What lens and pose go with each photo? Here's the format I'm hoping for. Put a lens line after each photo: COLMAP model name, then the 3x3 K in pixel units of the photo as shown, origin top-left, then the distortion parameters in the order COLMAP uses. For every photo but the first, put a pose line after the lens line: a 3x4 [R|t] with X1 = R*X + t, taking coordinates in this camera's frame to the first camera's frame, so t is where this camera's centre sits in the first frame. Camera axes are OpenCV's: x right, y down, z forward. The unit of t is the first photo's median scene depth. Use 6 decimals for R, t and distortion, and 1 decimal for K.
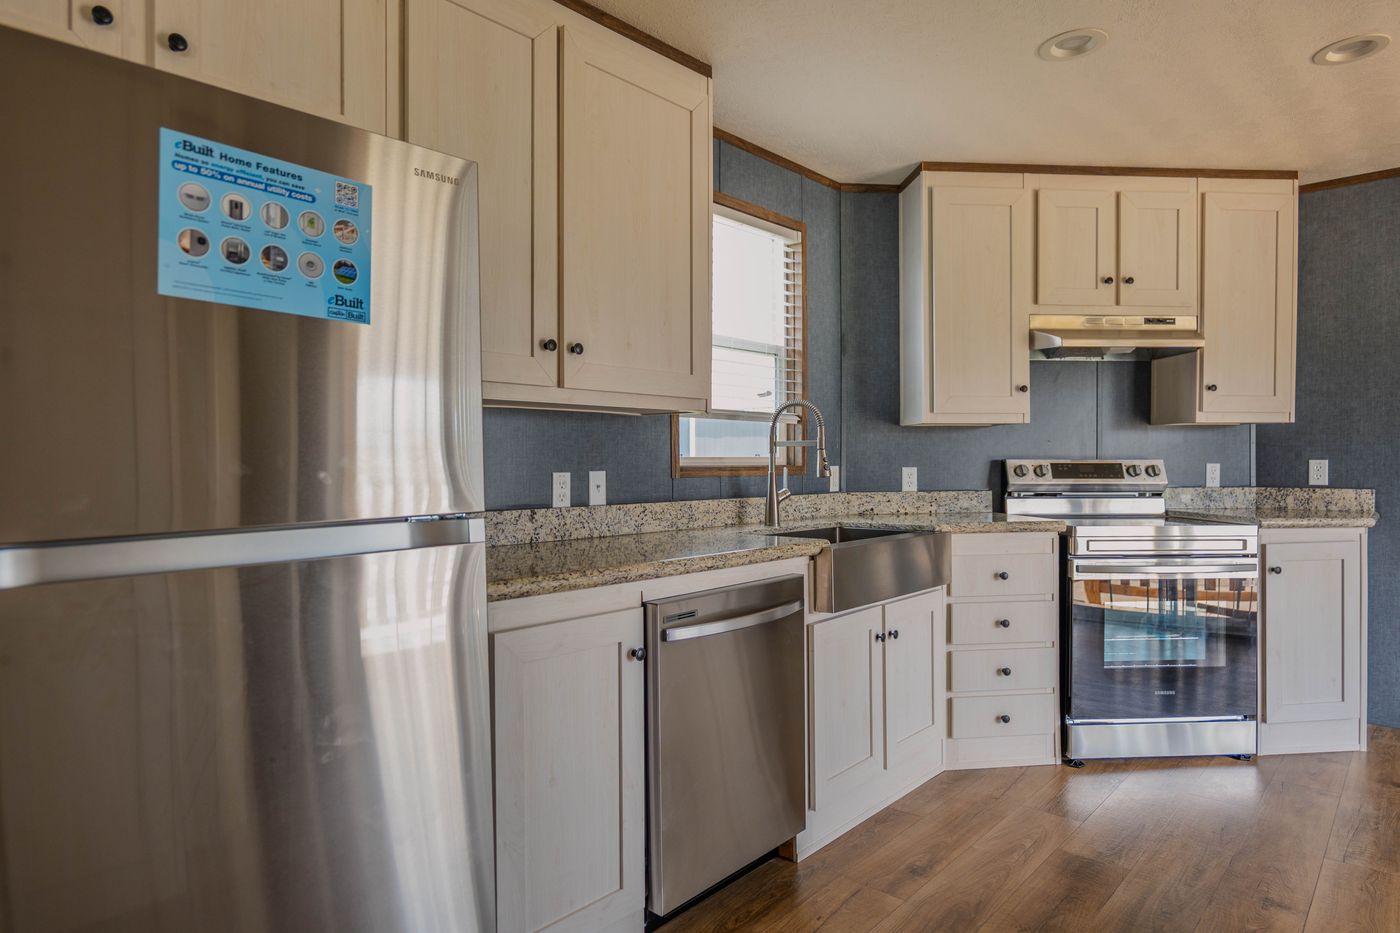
lens RADIAL K [[815.8, 0, 701.6], [0, 815.8, 472.4], [0, 0, 1]] dist [-0.035649, 0.022923]
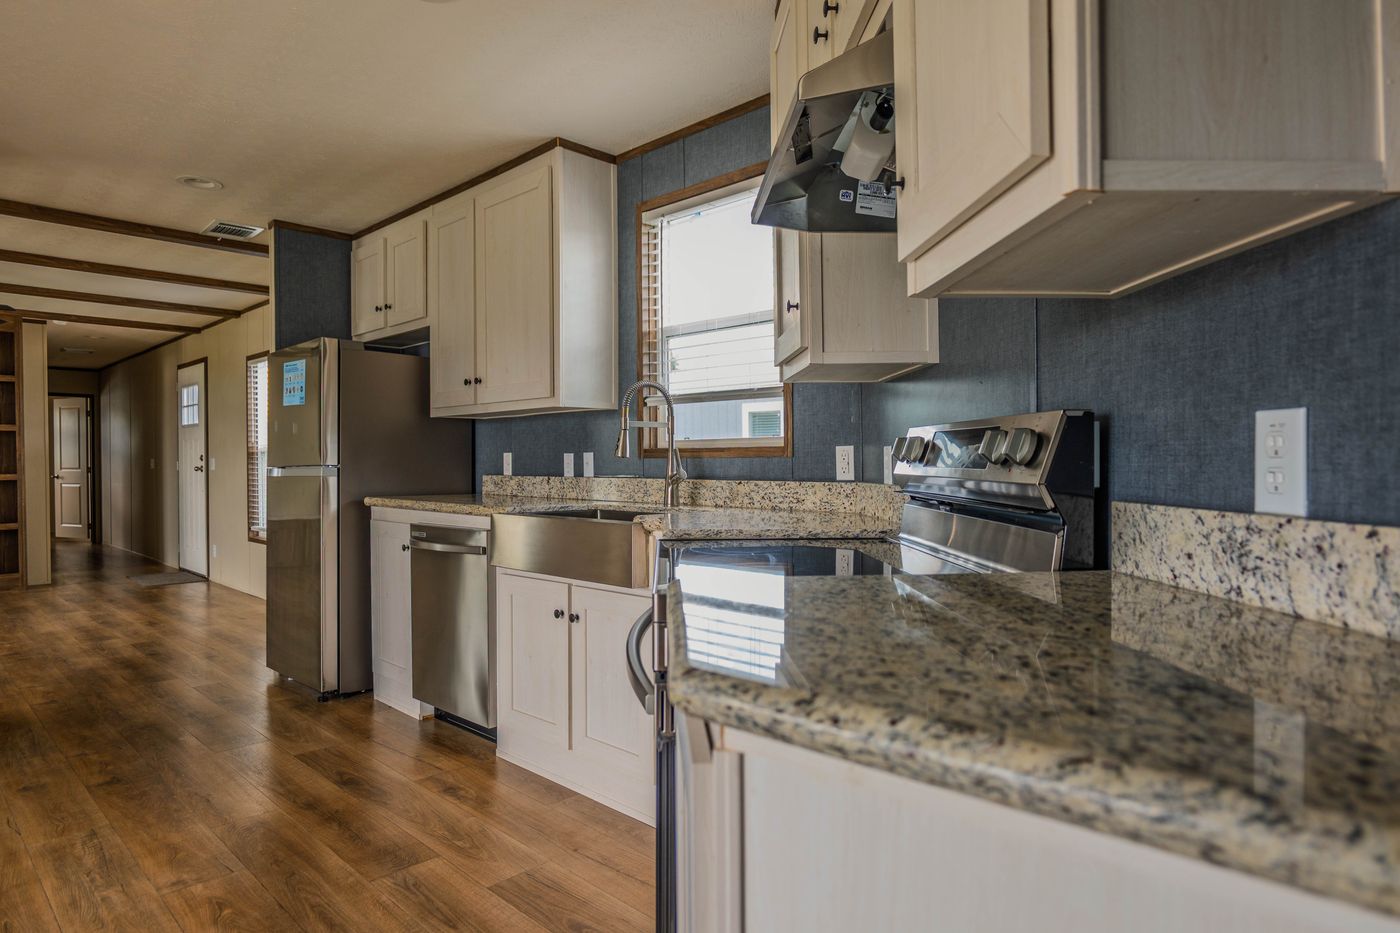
lens RADIAL K [[815.8, 0, 700.2], [0, 815.8, 472.3], [0, 0, 1]] dist [-0.035649, 0.022923]
pose [[-0.029342, 0.017036, -0.999424, 1.025973], [-0.010197, 0.999798, 0.017341, 0.005039], [0.999517, 0.010700, -0.029162, 1.001962]]
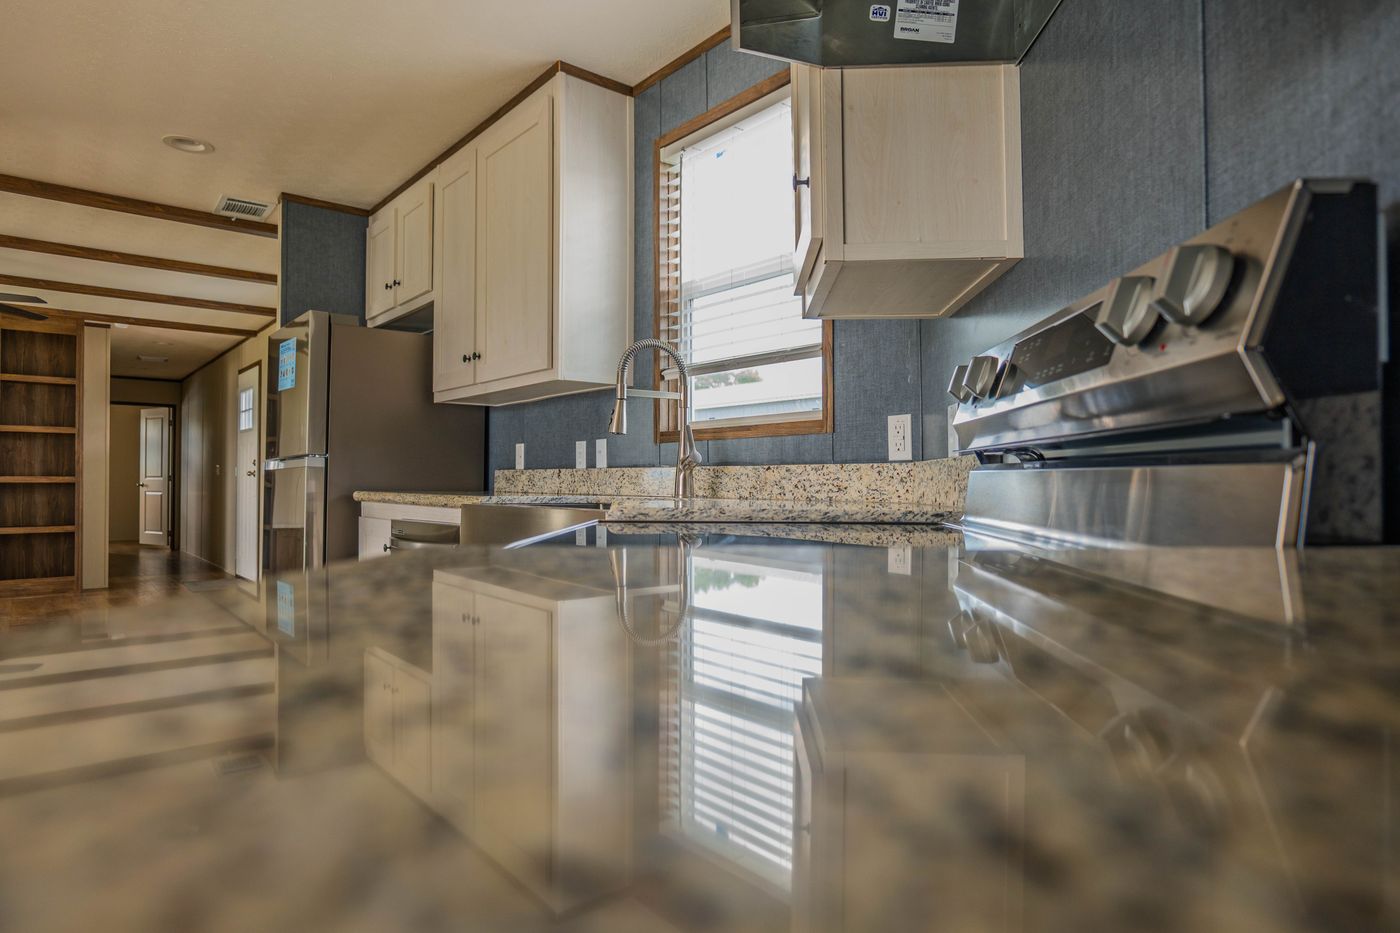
lens RADIAL K [[815.8, 0, 698.0], [0, 815.8, 473.3], [0, 0, 1]] dist [-0.035649, 0.022923]
pose [[-0.137764, -0.007025, -0.990440, 0.830742], [-0.015492, 0.999868, -0.004937, 0.041939], [0.990344, 0.014664, -0.137855, 1.058800]]
